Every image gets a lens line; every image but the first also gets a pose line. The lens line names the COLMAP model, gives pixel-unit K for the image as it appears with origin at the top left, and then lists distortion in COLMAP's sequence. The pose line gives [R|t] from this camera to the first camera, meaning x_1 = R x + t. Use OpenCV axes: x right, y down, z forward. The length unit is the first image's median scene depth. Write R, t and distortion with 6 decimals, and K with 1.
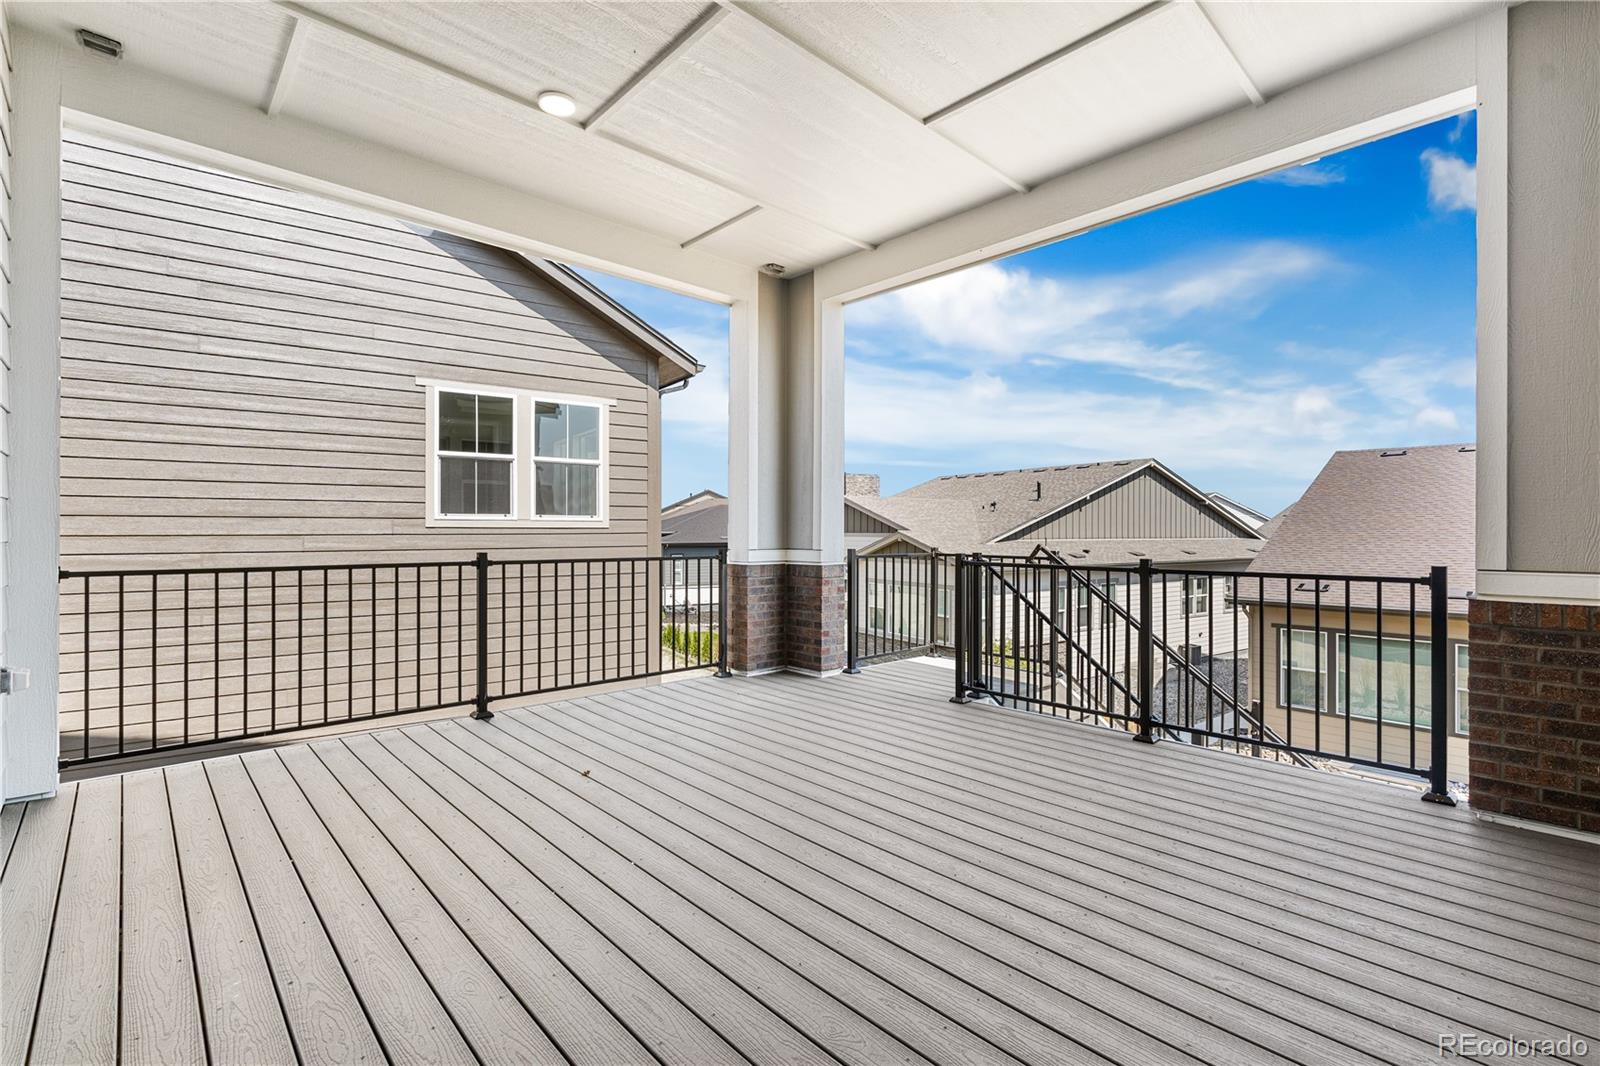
lens RADIAL K [[720.4, 0, 799.0], [0, 720.4, 529.6], [0, 0, 1]] dist [0.001831, 0.000024]
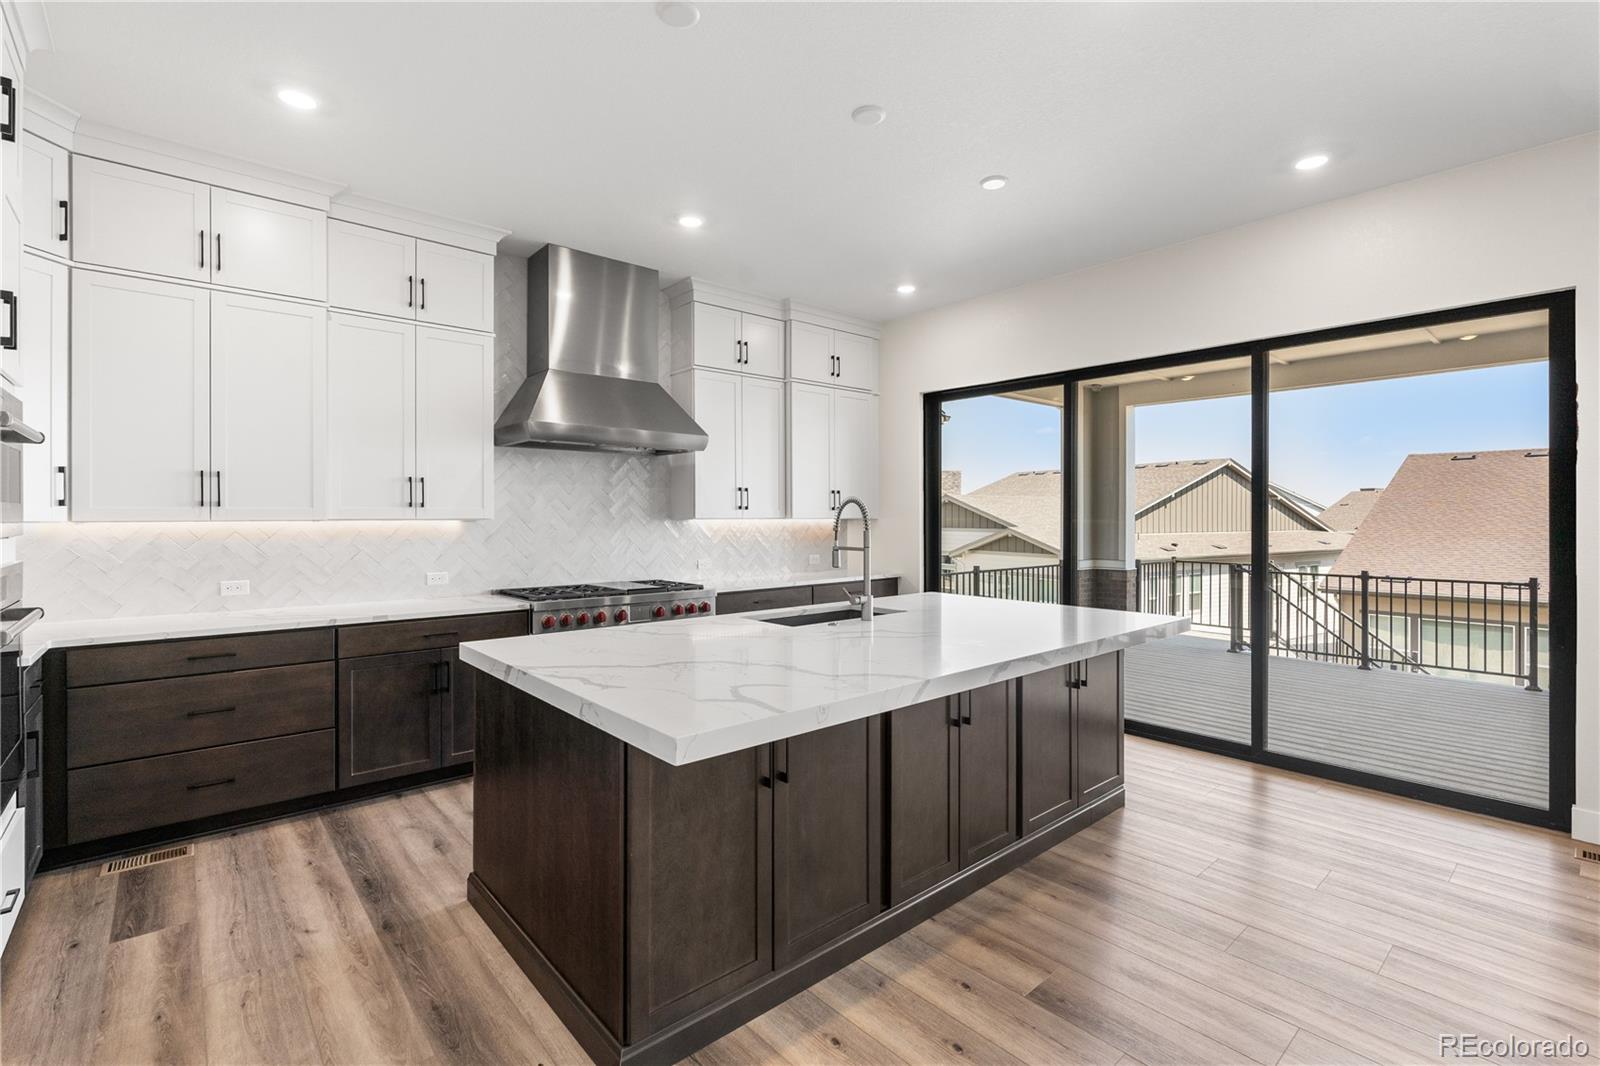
lens RADIAL K [[720.4, 0, 800.5], [0, 720.4, 533.2], [0, 0, 1]] dist [0.001831, 0.000024]
pose [[0.999159, 0.001437, -0.040976, -0.603026], [-0.000417, 0.999691, 0.024872, -0.070178], [0.040999, -0.024834, 0.998851, -0.611650]]
